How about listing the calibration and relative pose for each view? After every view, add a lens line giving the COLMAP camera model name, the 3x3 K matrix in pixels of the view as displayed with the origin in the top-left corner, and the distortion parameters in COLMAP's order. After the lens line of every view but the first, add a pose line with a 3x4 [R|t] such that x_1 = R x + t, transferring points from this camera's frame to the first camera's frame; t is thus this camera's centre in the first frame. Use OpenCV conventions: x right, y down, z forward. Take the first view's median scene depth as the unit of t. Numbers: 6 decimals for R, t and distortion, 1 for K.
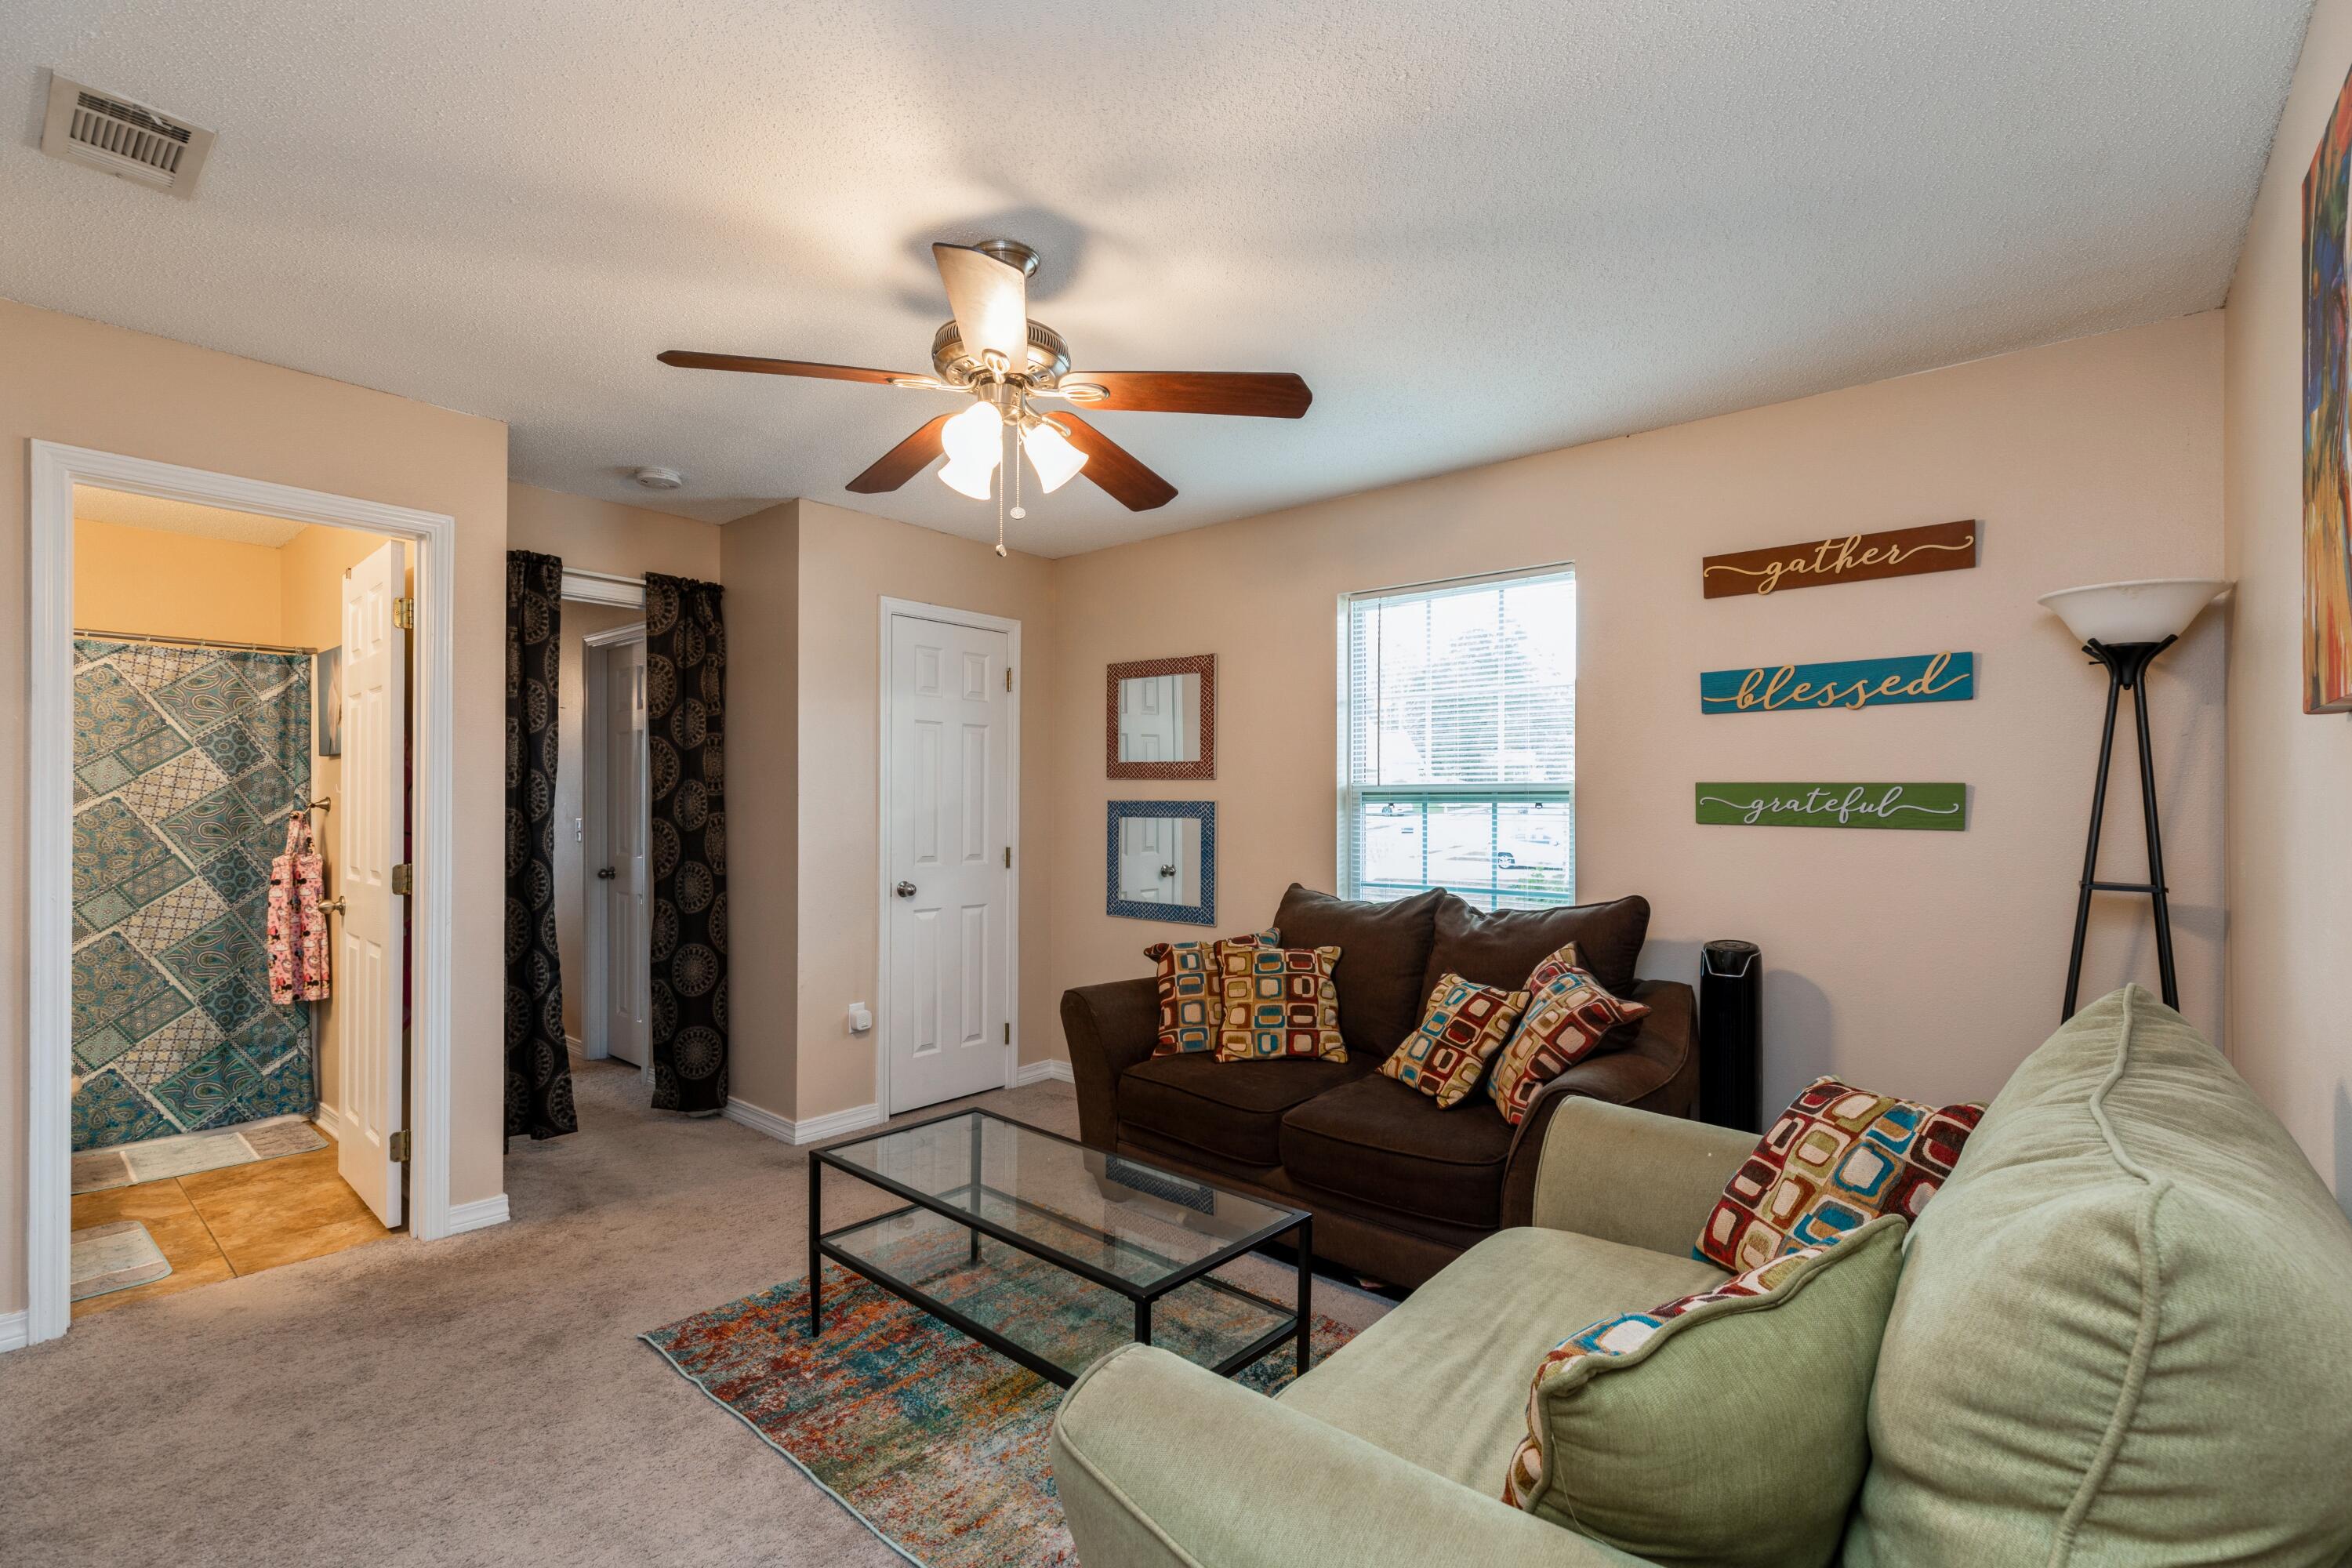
lens RADIAL K [[1046.1, 0, 1169.0], [0, 1046.1, 796.0], [0, 0, 1]] dist [0.000862, 0.000020]
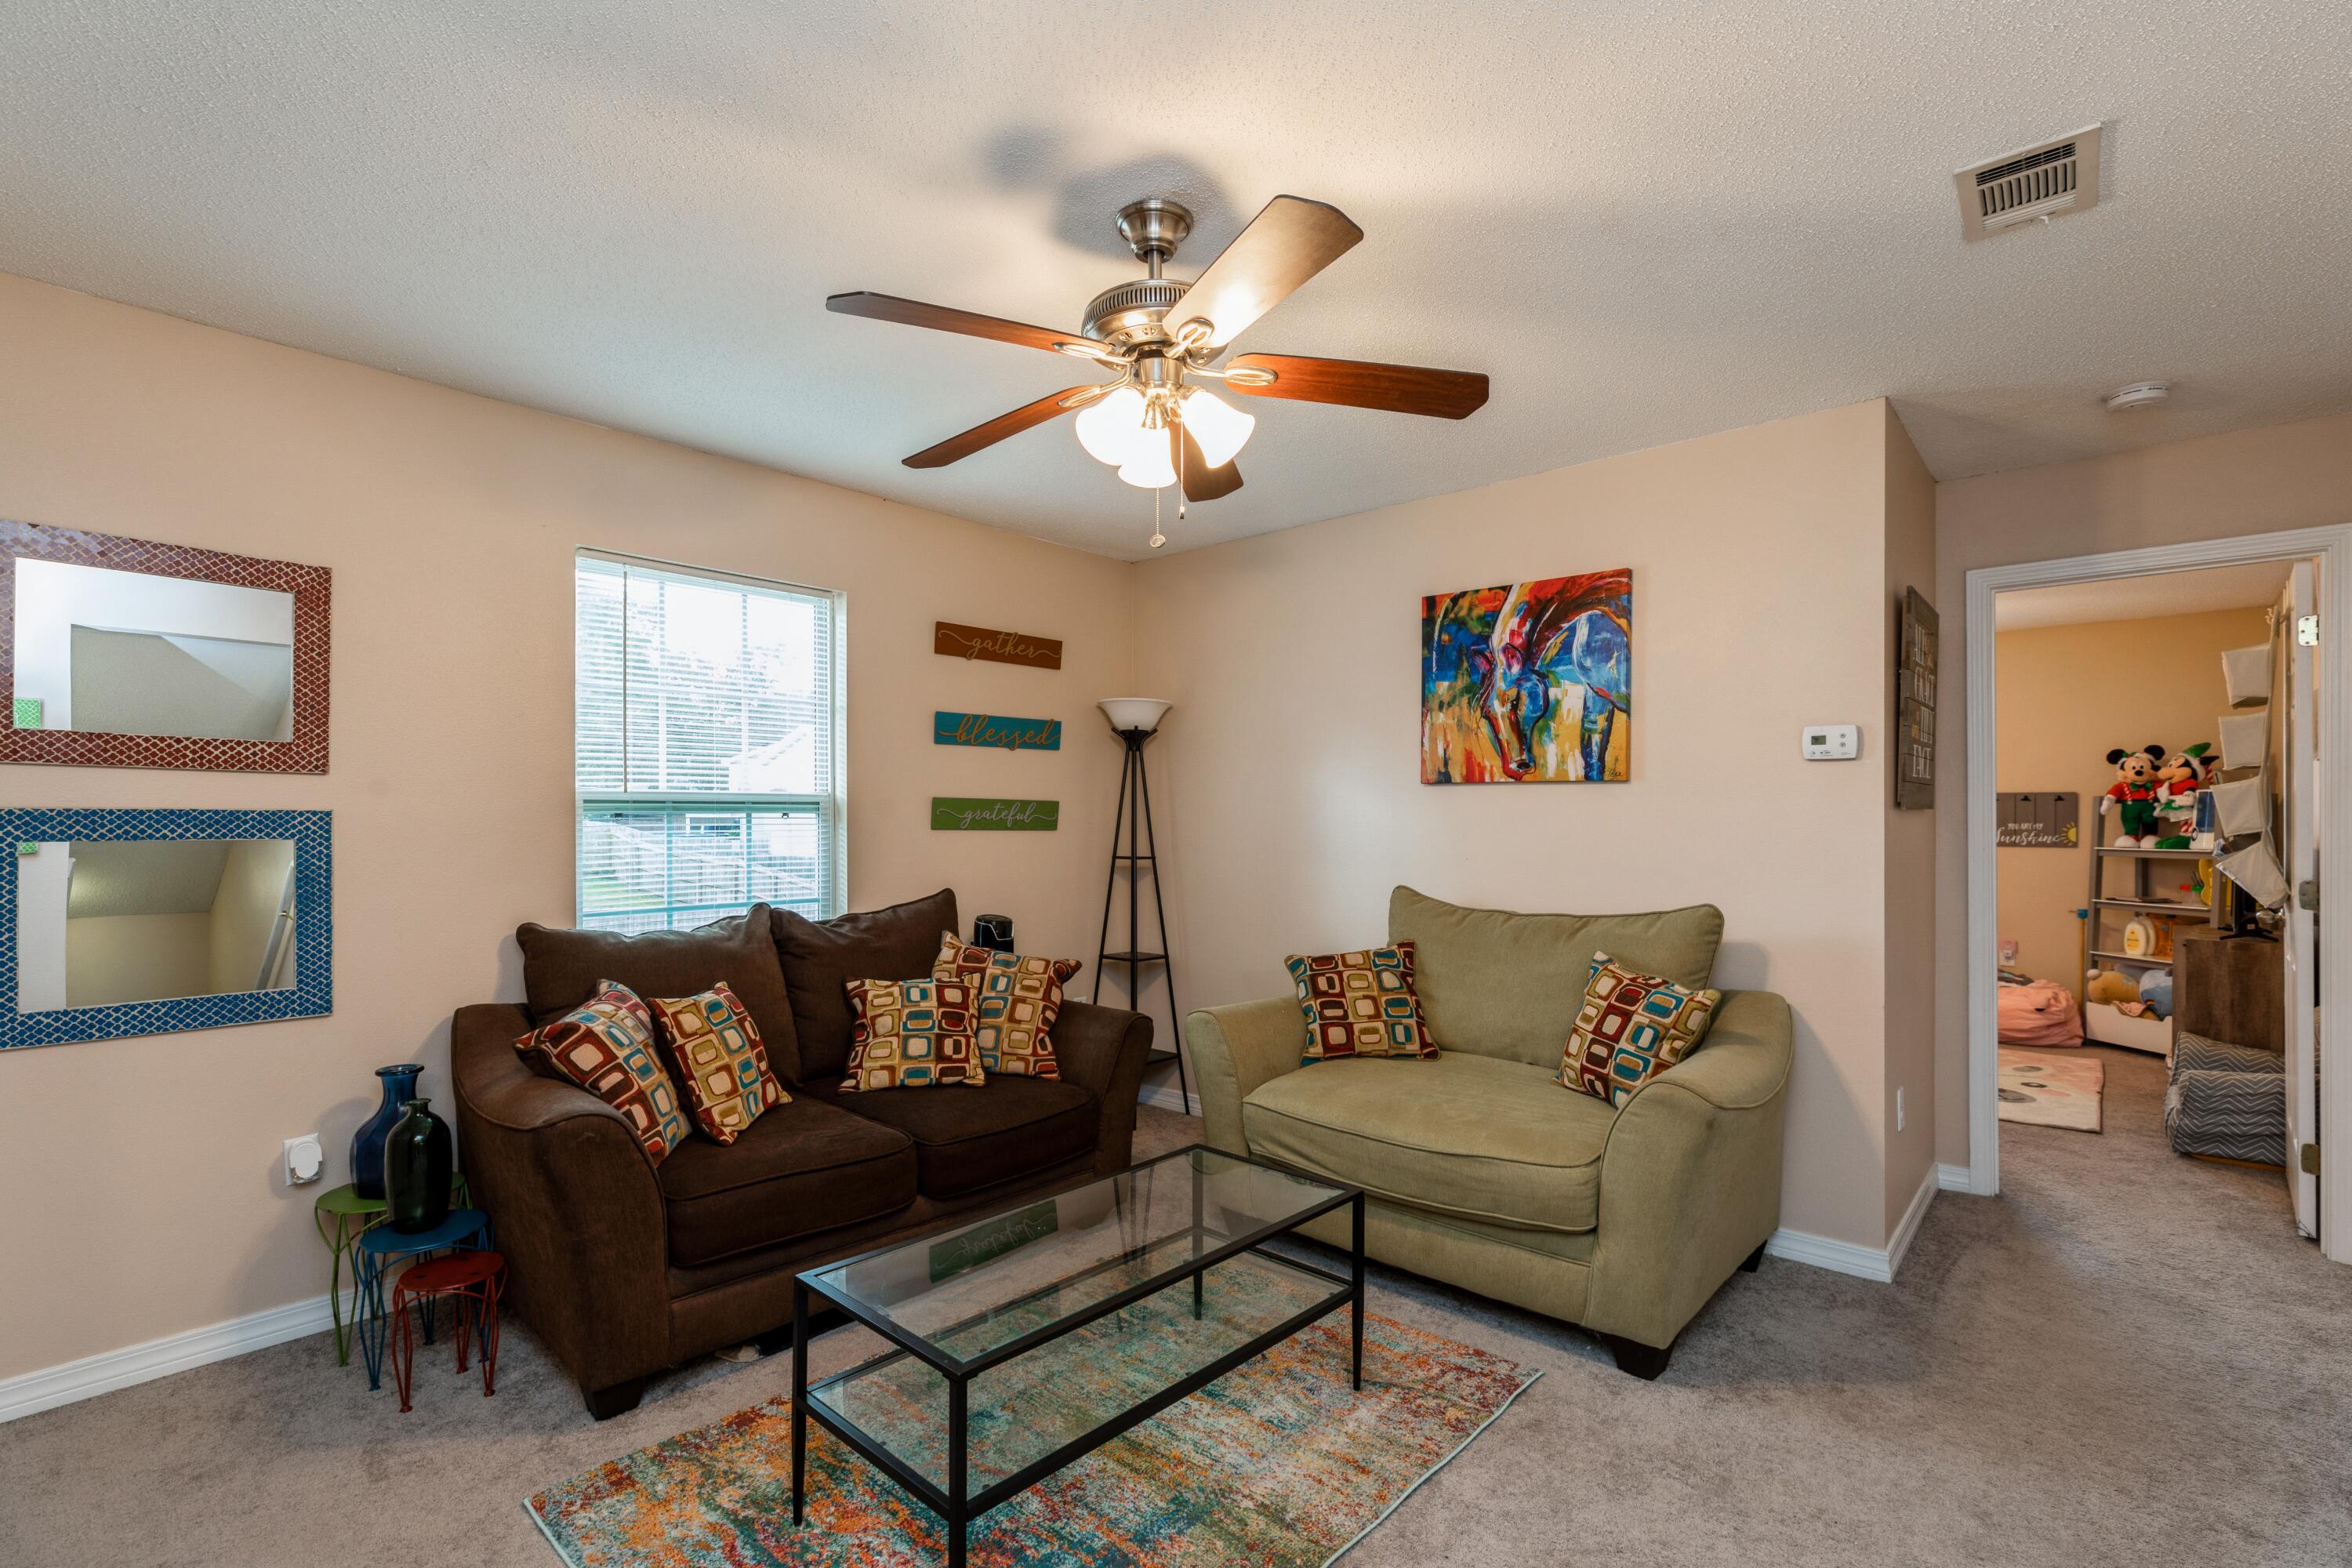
lens RADIAL K [[1046.1, 0, 1169.0], [0, 1046.1, 796.0], [0, 0, 1]] dist [0.000862, 0.000020]
pose [[0.040339, 0.011142, 0.999124, -0.806744], [-0.013308, 0.999855, -0.010612, -0.004837], [-0.999097, -0.012868, 0.040481, 0.708137]]
